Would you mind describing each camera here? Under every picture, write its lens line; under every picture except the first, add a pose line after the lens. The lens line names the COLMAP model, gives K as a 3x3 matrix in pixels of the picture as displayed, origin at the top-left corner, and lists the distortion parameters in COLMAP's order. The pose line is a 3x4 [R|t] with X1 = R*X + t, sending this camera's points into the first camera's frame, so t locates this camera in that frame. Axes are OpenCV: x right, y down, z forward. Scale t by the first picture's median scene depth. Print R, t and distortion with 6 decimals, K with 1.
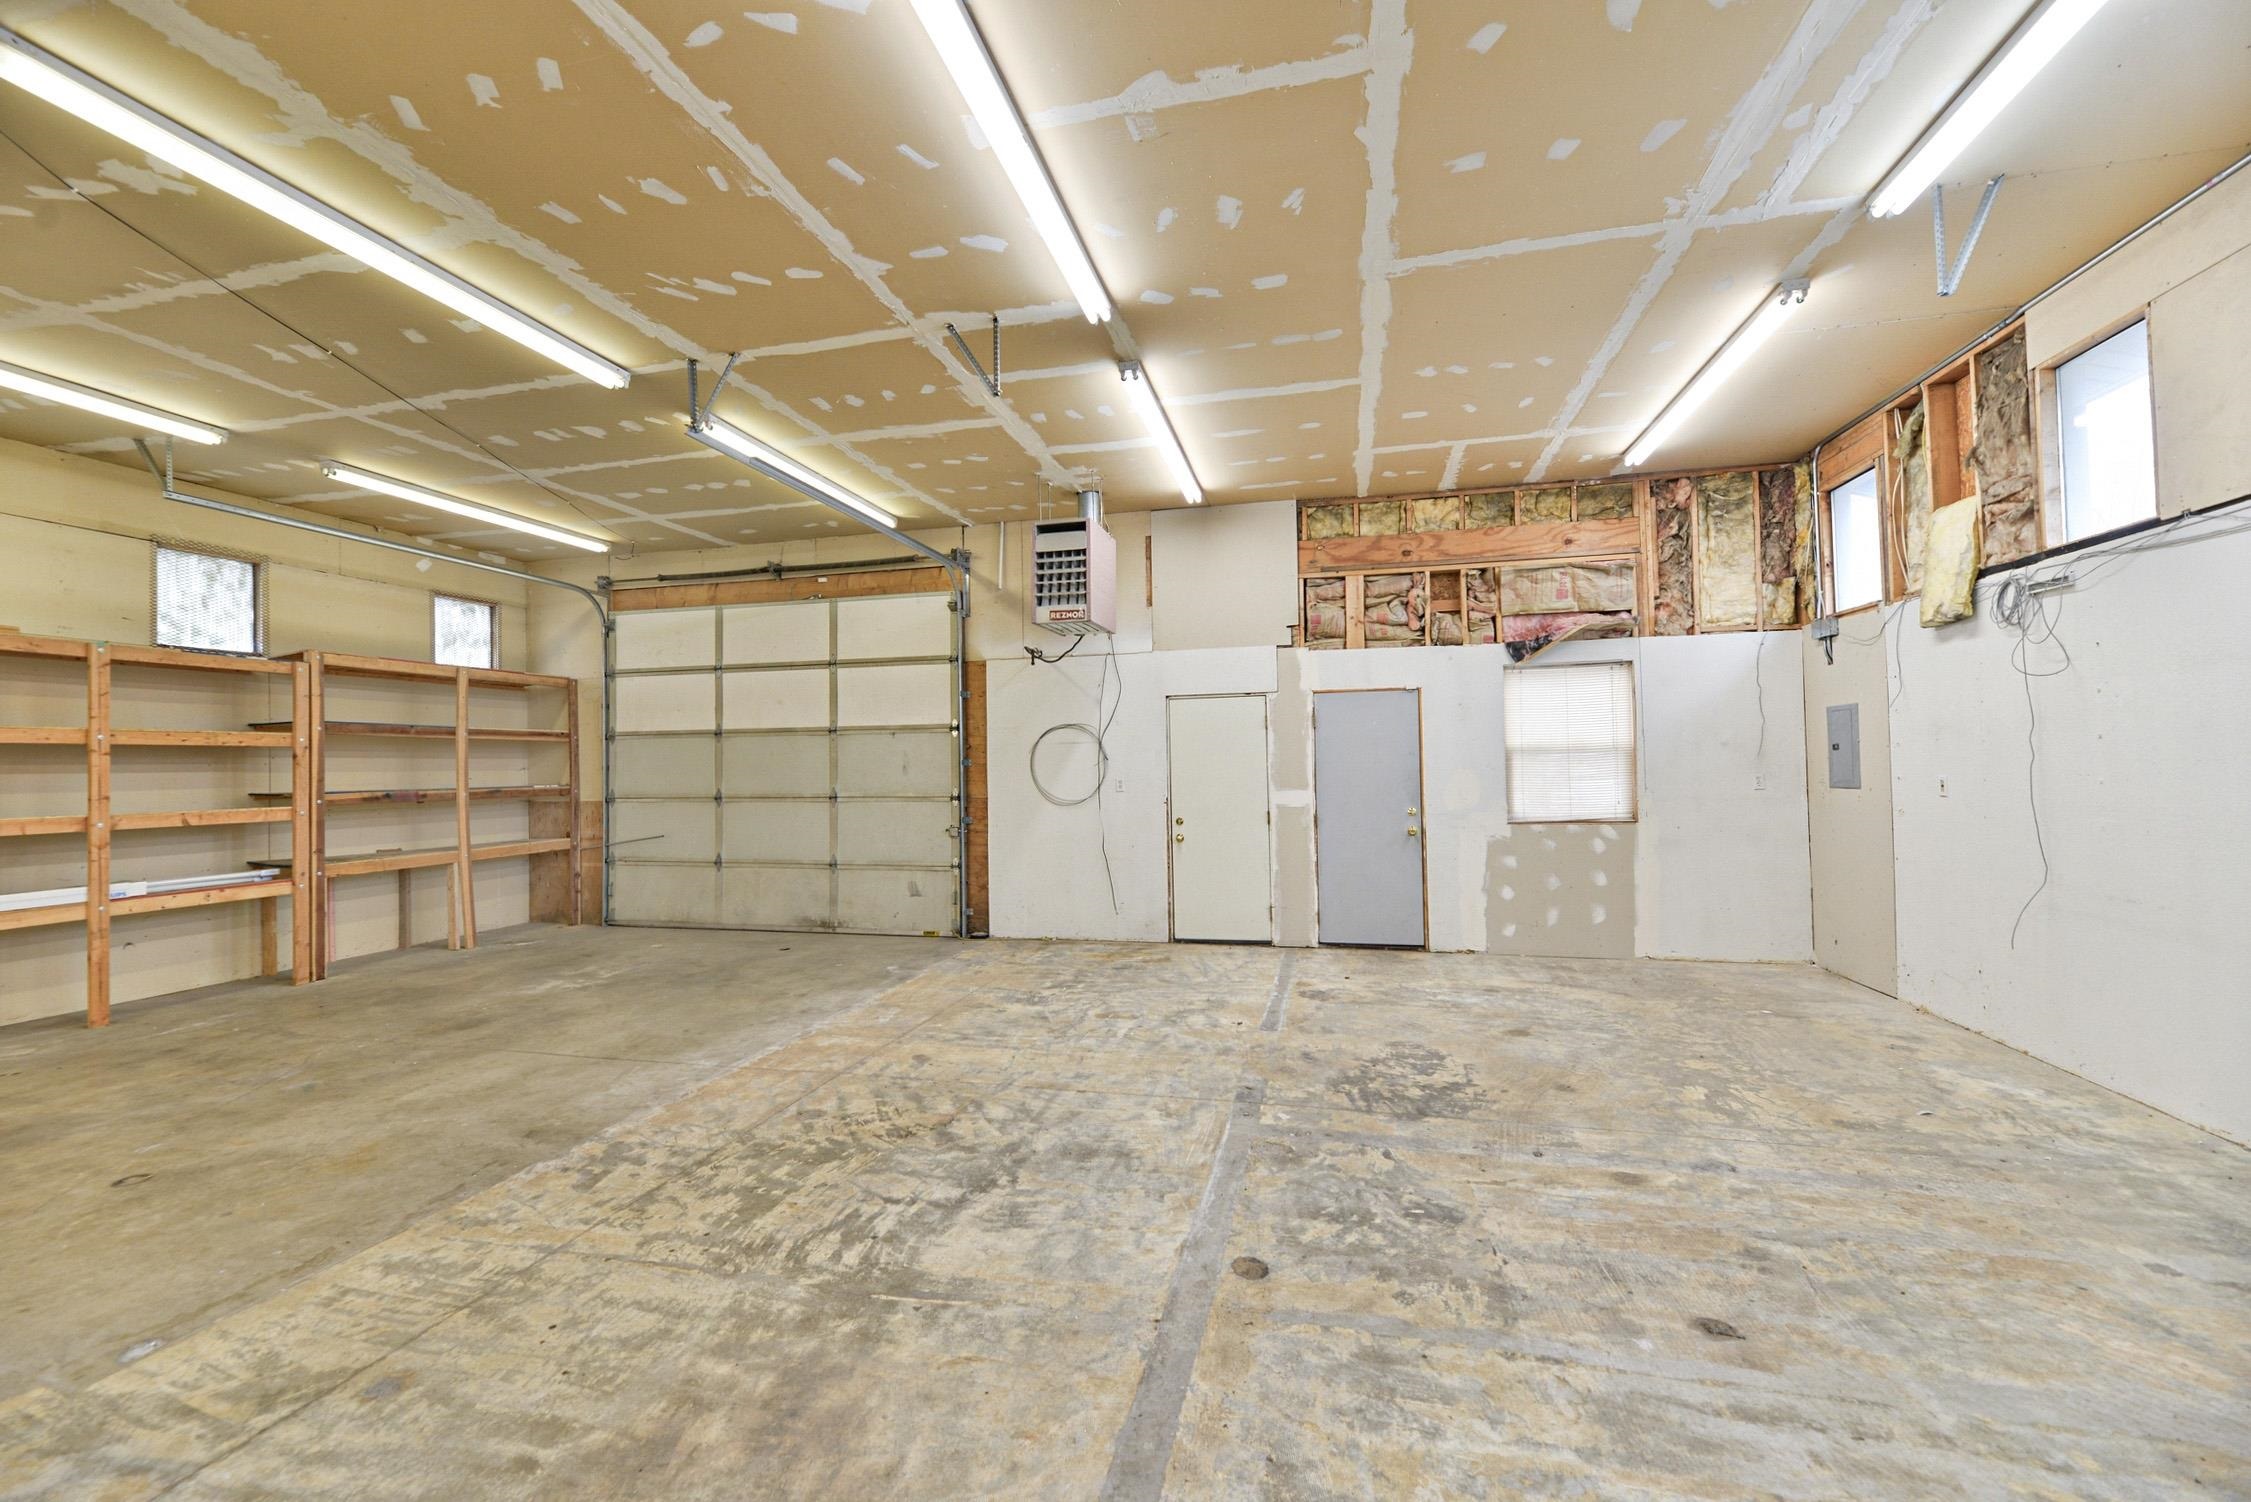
lens RADIAL K [[910.5, 0, 1126.8], [0, 910.5, 749.2], [0, 0, 1]] dist [0.000942, -0.000149]
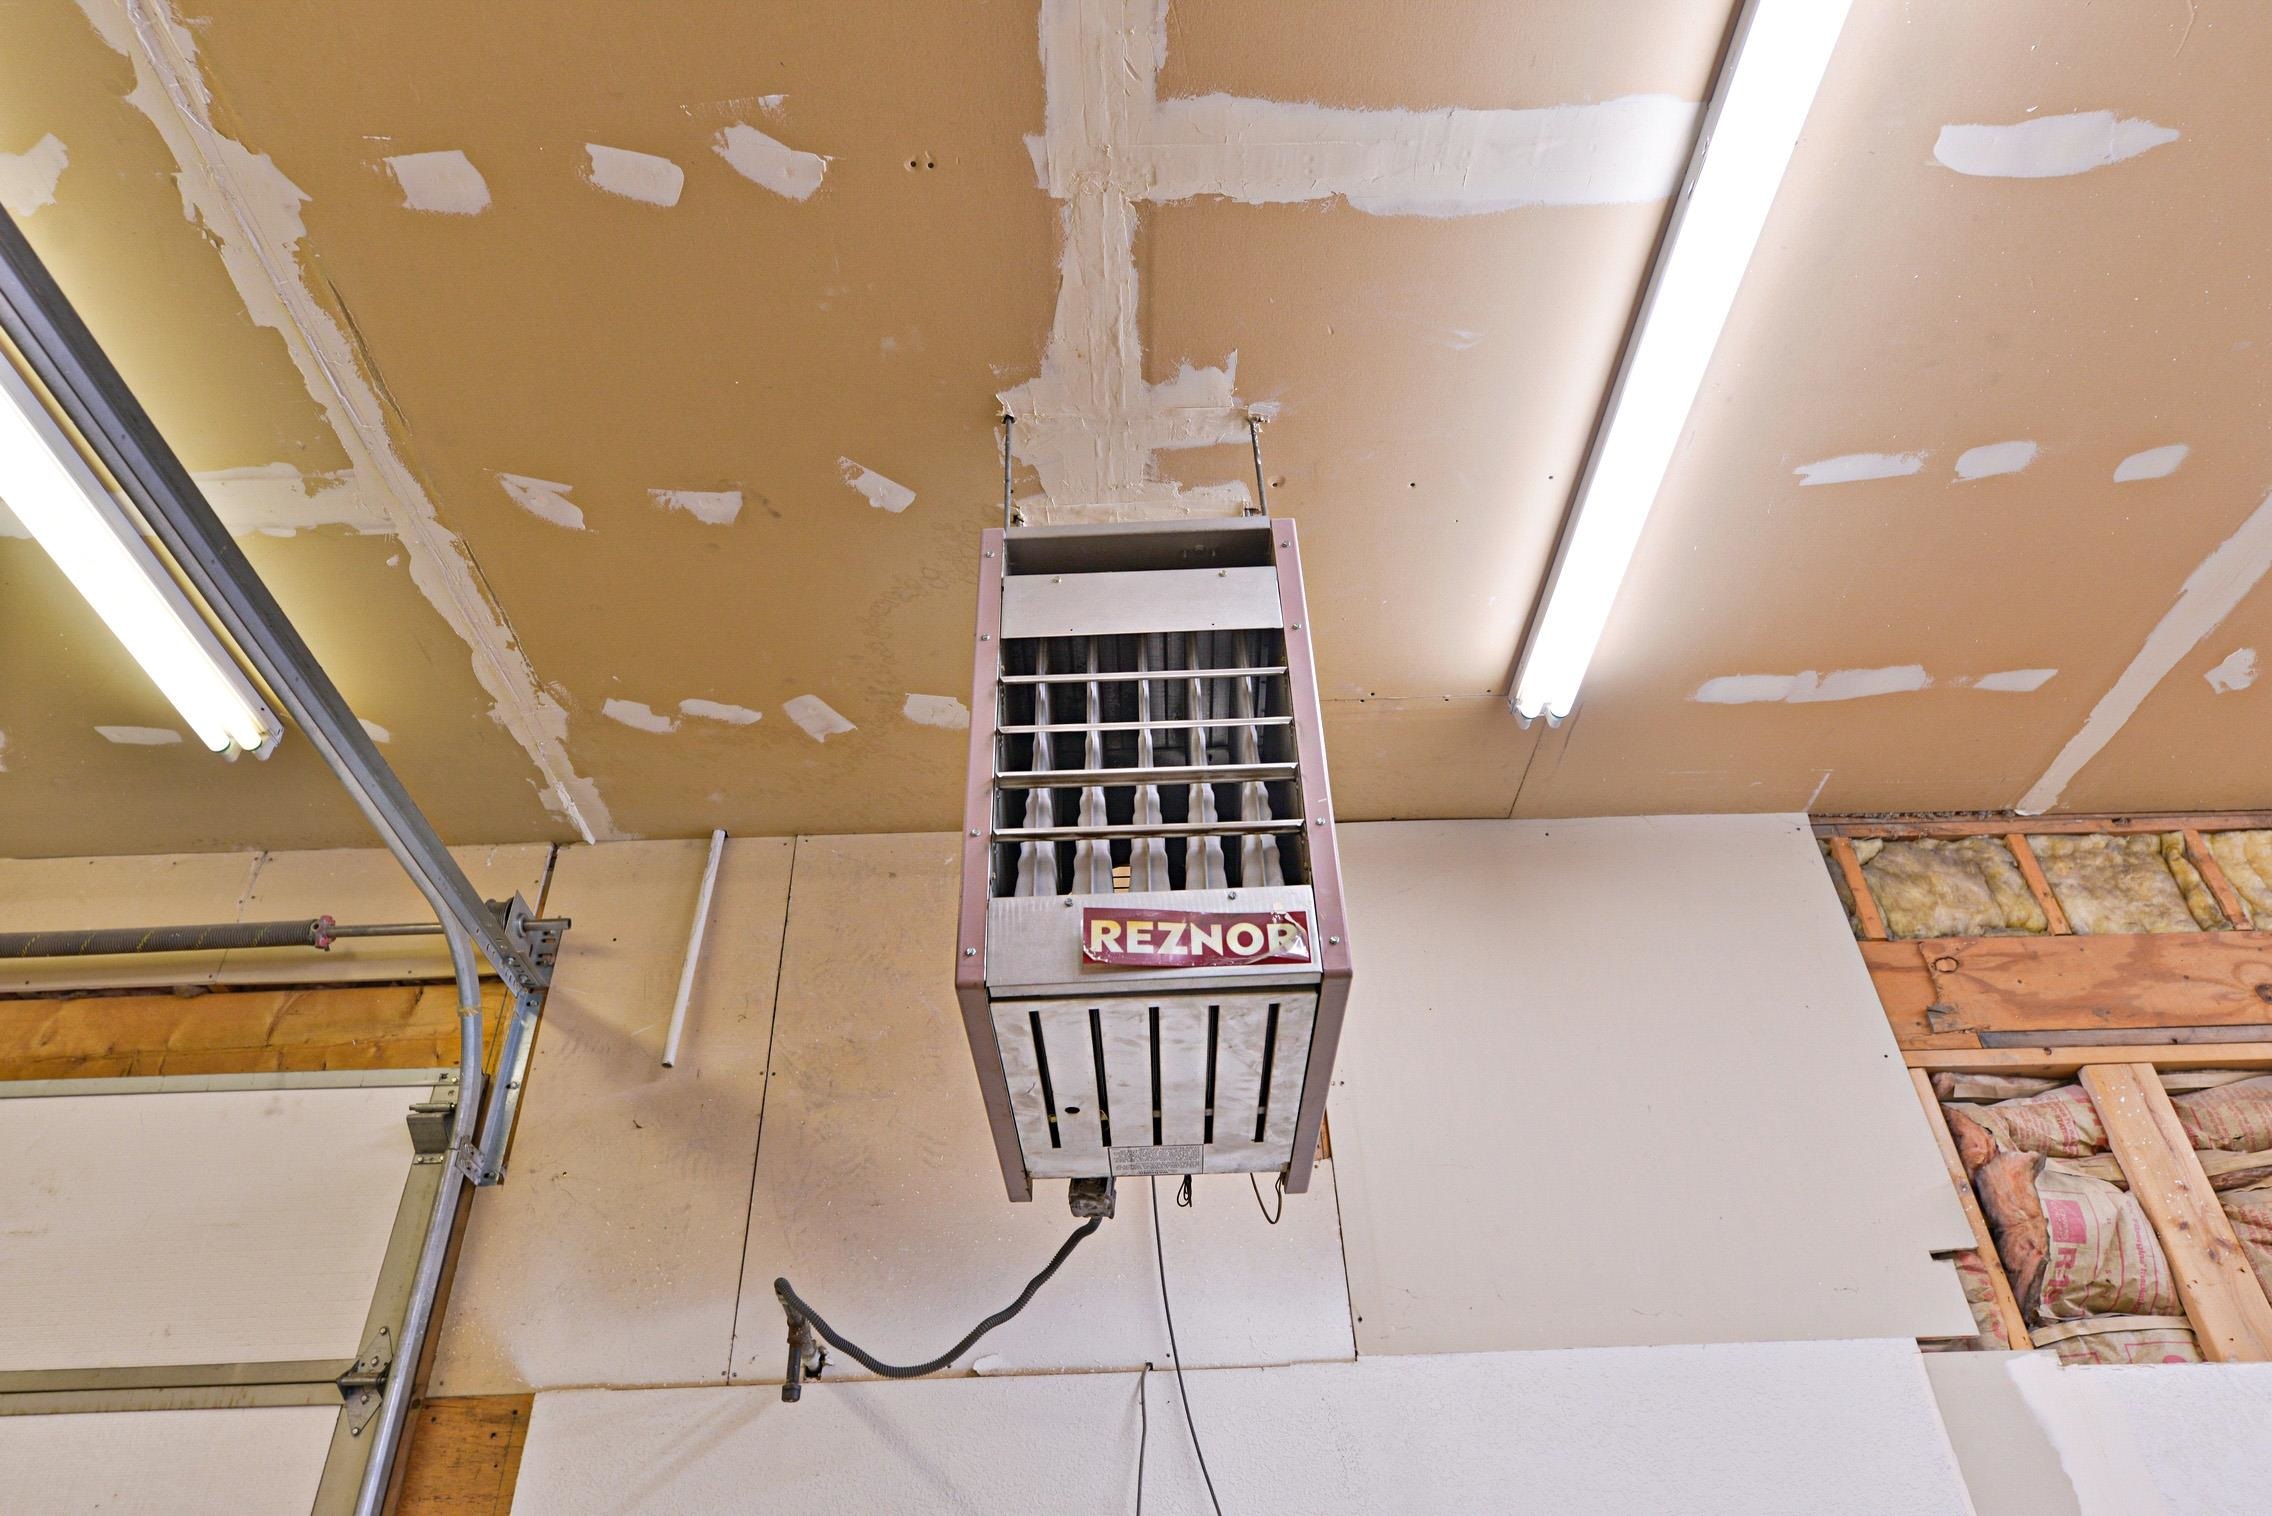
lens RADIAL K [[1463.5, 0, 1129.3], [0, 1463.5, 749.9], [0, 0, 1]] dist [0.001308, 0.000830]
pose [[0.975538, 0.123068, 0.182153, -0.109200], [0.010653, 0.801168, -0.598344, -0.016347], [-0.219572, 0.585648, 0.780259, 0.677838]]
